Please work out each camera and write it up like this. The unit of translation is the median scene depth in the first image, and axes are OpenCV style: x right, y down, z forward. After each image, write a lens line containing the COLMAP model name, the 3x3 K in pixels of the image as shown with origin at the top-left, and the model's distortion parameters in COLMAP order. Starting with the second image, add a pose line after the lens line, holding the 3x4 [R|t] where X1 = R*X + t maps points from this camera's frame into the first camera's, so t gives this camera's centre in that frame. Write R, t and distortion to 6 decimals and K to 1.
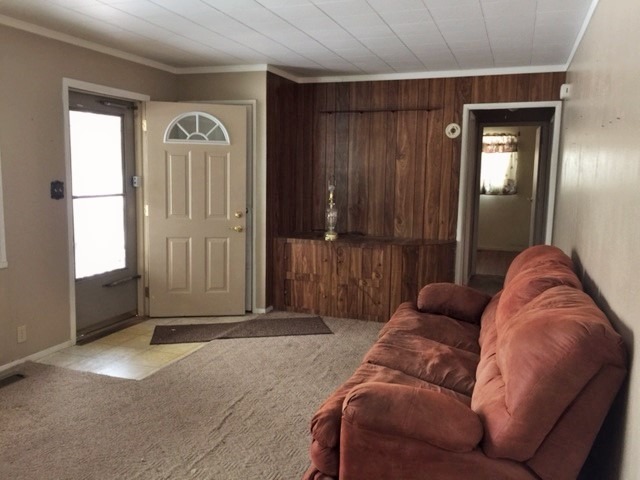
lens RADIAL K [[547.9, 0, 319.1], [0, 547.9, 239.8], [0, 0, 1]] dist [0.068505, -0.097912]
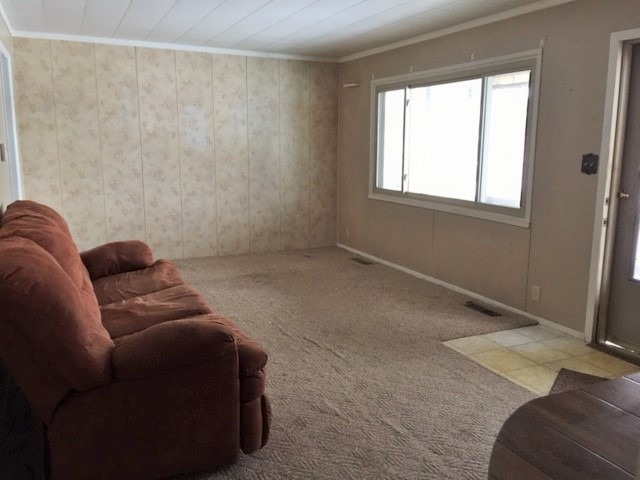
lens RADIAL K [[547.9, 0, 318.3], [0, 547.9, 237.4], [0, 0, 1]] dist [0.068505, -0.097912]
pose [[-0.707986, 0.104460, -0.698458, 0.500415], [-0.104962, 0.962452, 0.250336, -0.158503], [0.698383, 0.250546, -0.670438, 1.363318]]
